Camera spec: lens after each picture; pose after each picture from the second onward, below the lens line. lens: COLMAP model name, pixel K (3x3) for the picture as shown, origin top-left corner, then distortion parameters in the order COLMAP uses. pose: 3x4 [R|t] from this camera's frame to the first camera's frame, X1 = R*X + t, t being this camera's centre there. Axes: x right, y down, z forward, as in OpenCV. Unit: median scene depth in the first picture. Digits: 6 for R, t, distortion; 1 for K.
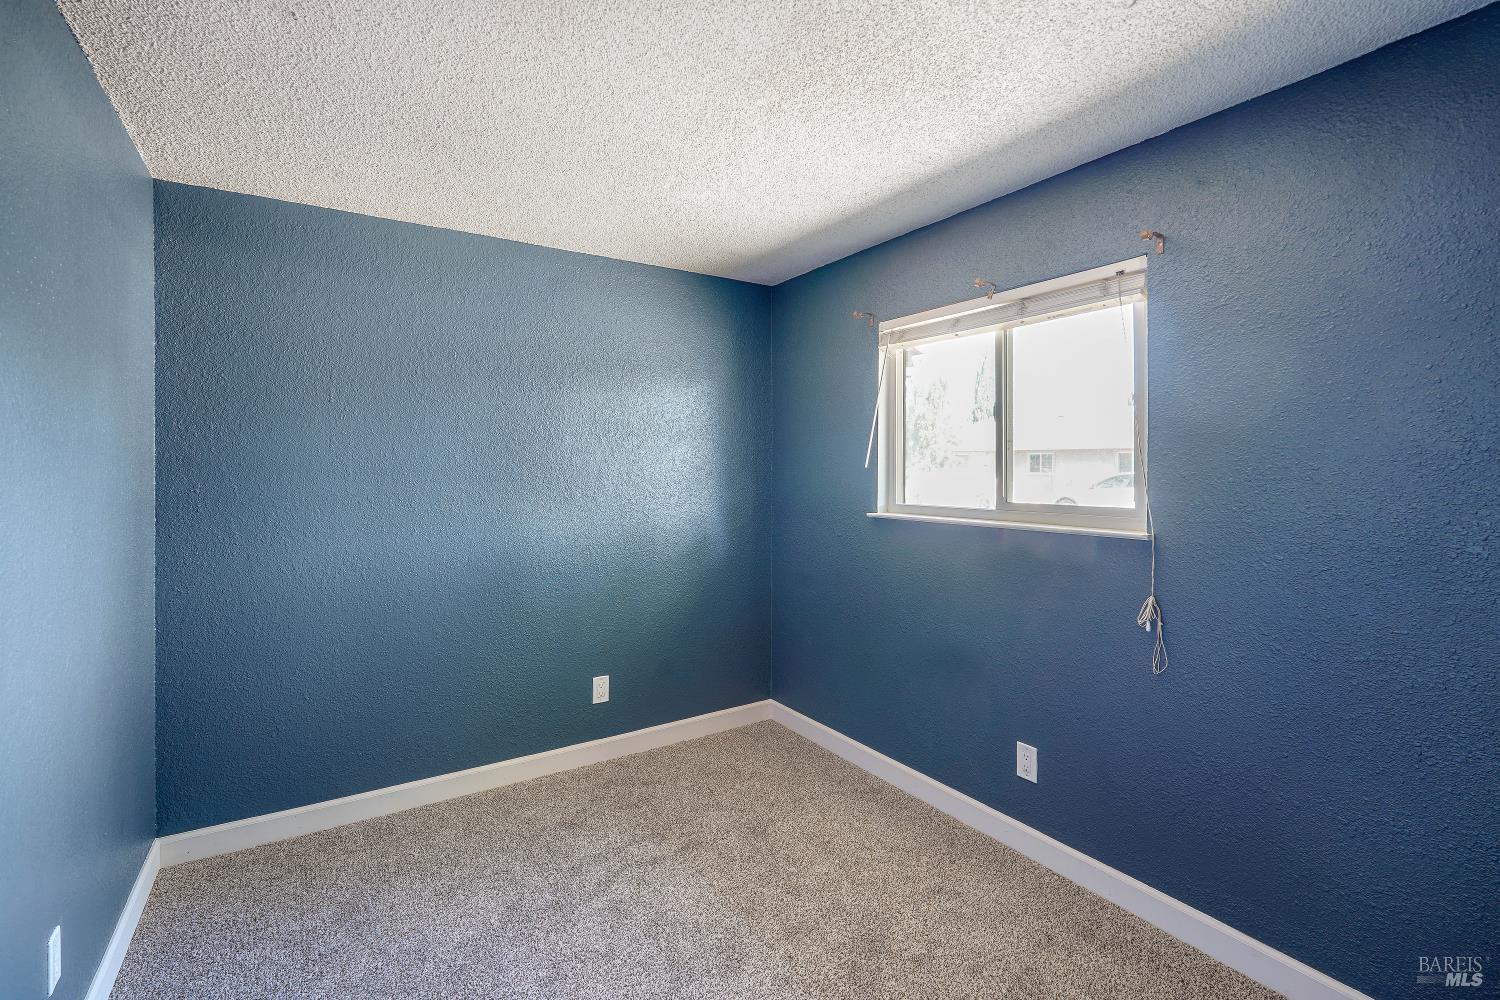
lens RADIAL K [[672.4, 0, 738.5], [0, 672.4, 486.2], [0, 0, 1]] dist [-0.007519, 0.001281]
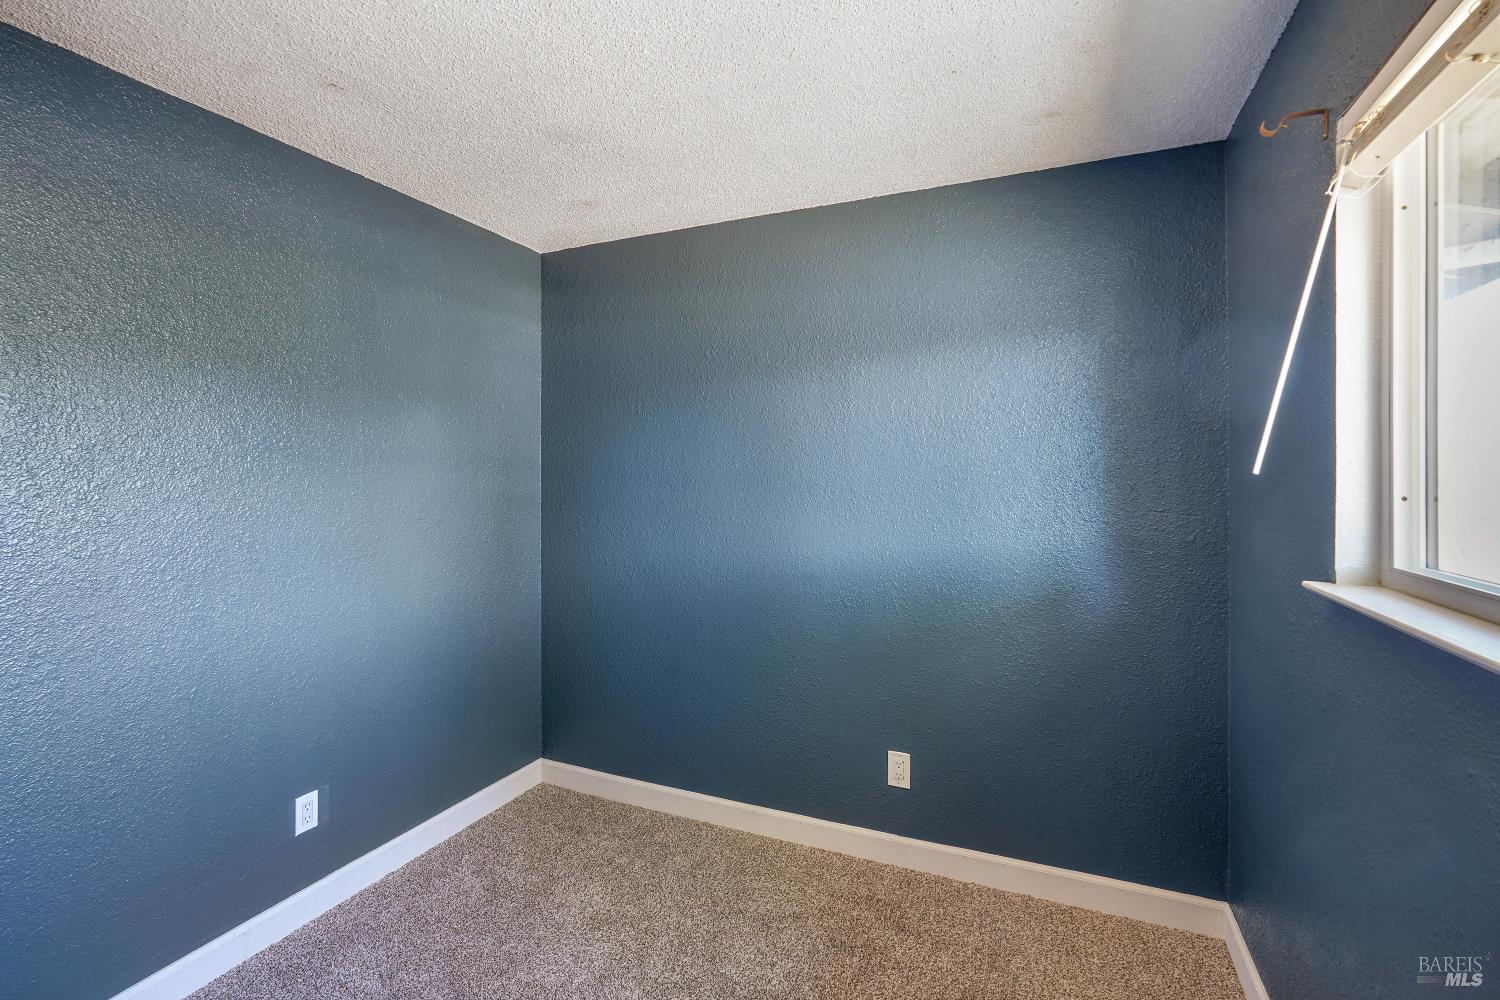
lens RADIAL K [[672.4, 0, 744.9], [0, 672.4, 479.2], [0, 0, 1]] dist [-0.007519, 0.001281]
pose [[0.556225, 0.006875, -0.831003, 0.398099], [-0.020103, 0.999784, -0.005185, -0.017686], [0.830789, 0.019590, 0.556243, 0.539897]]
